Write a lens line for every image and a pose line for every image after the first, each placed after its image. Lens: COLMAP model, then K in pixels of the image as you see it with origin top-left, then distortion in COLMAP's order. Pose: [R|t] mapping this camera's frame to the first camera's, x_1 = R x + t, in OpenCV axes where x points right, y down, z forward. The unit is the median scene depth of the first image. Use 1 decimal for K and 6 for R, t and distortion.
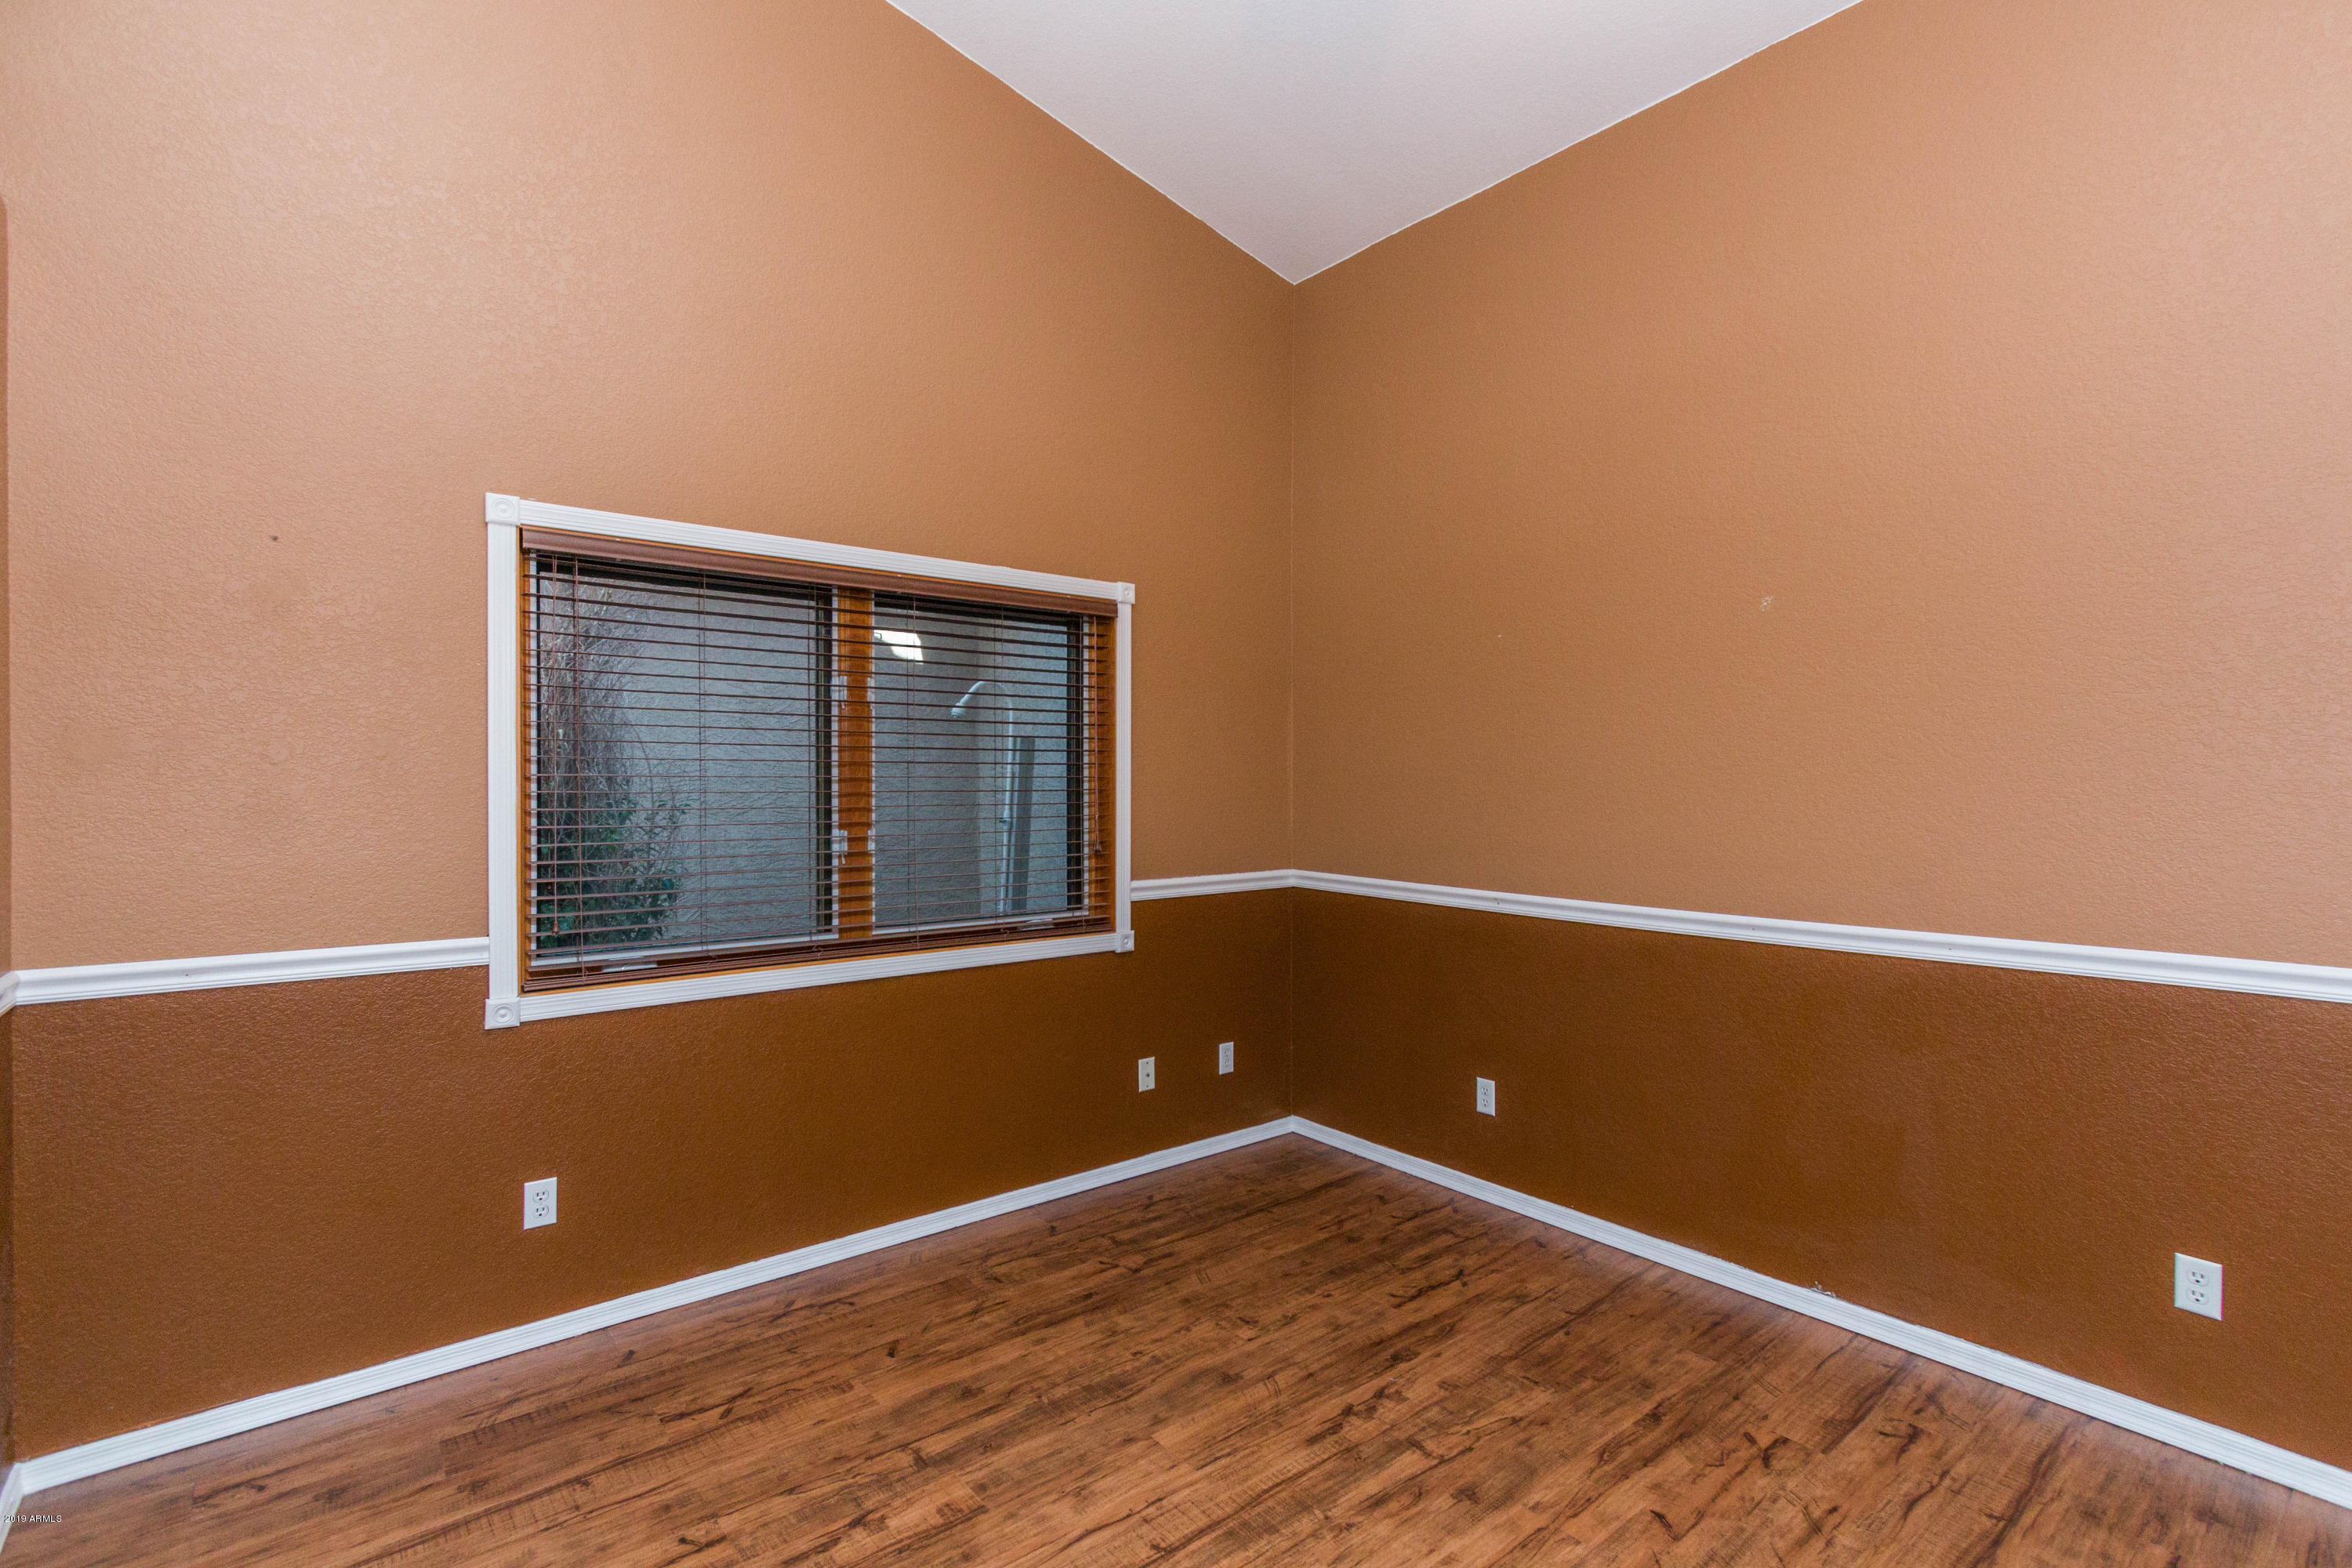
lens RADIAL K [[1079.1, 0, 1175.7], [0, 1079.1, 784.0], [0, 0, 1]] dist [0.004329, 0.000820]
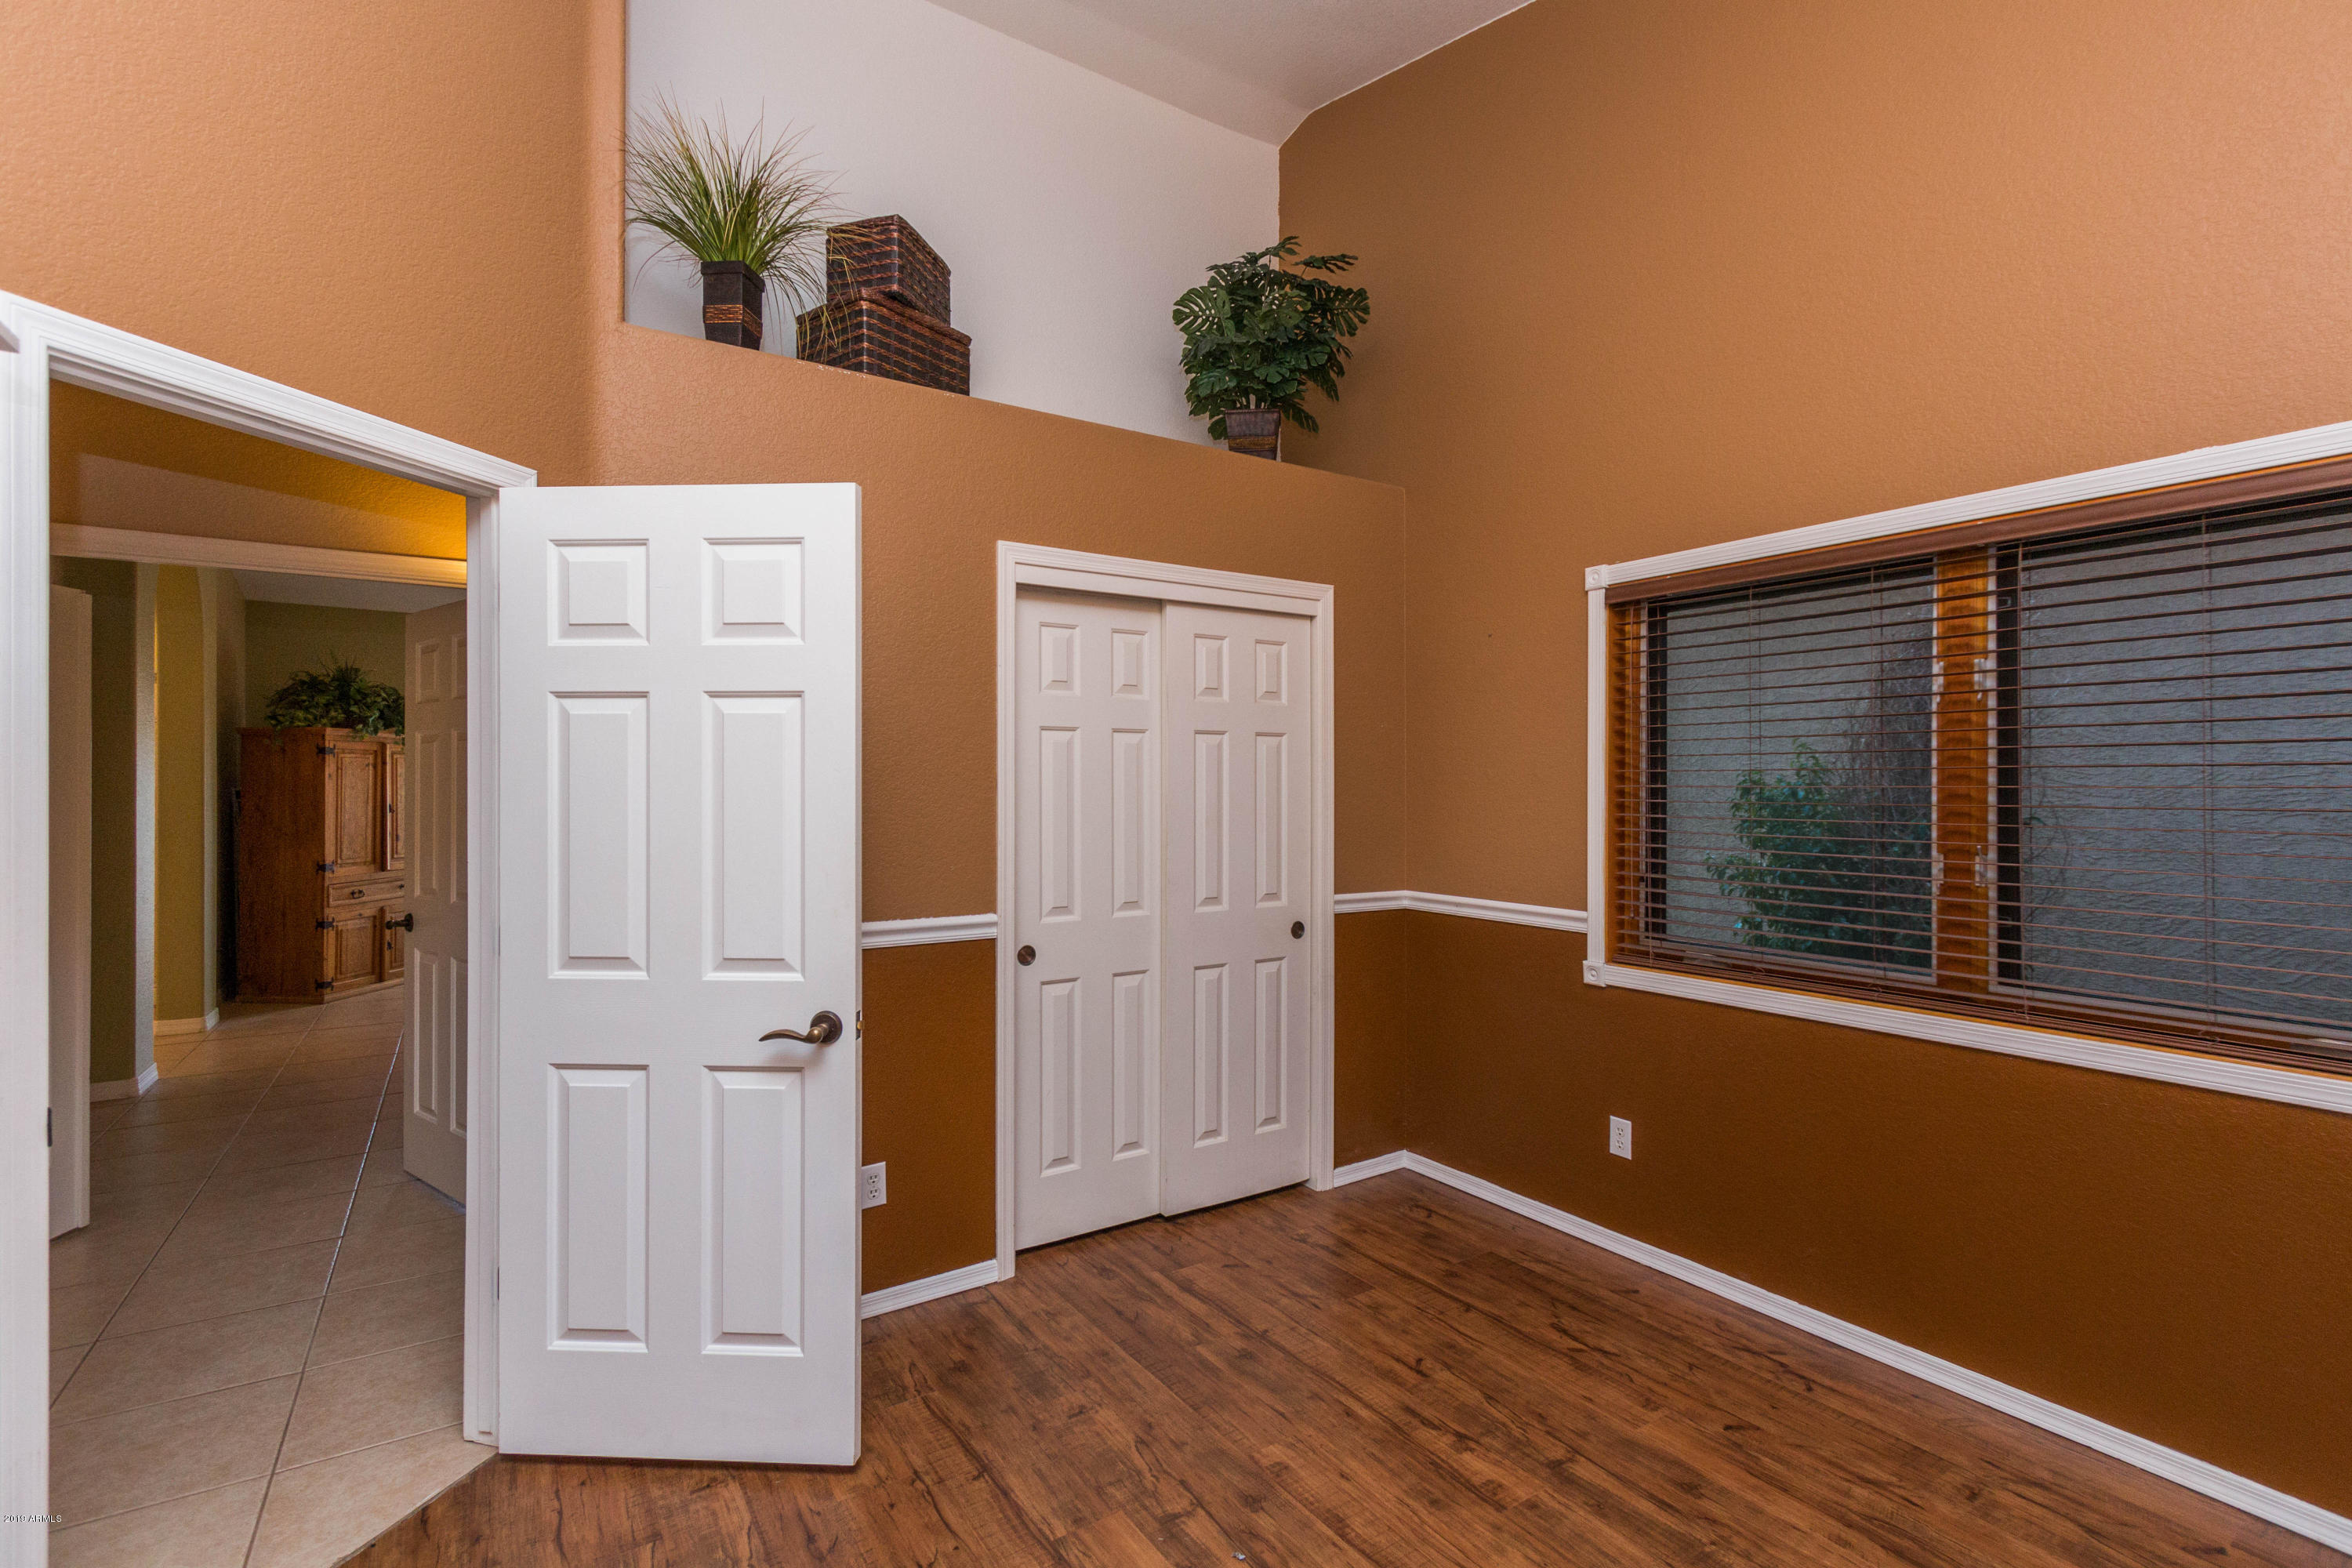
lens RADIAL K [[1079.1, 0, 1176.7], [0, 1079.1, 787.0], [0, 0, 1]] dist [0.004329, 0.000820]
pose [[-0.101702, -0.006072, -0.994796, 0.704799], [-0.006204, 0.999966, -0.005469, 0.002579], [0.994796, 0.005615, -0.101737, 0.651381]]
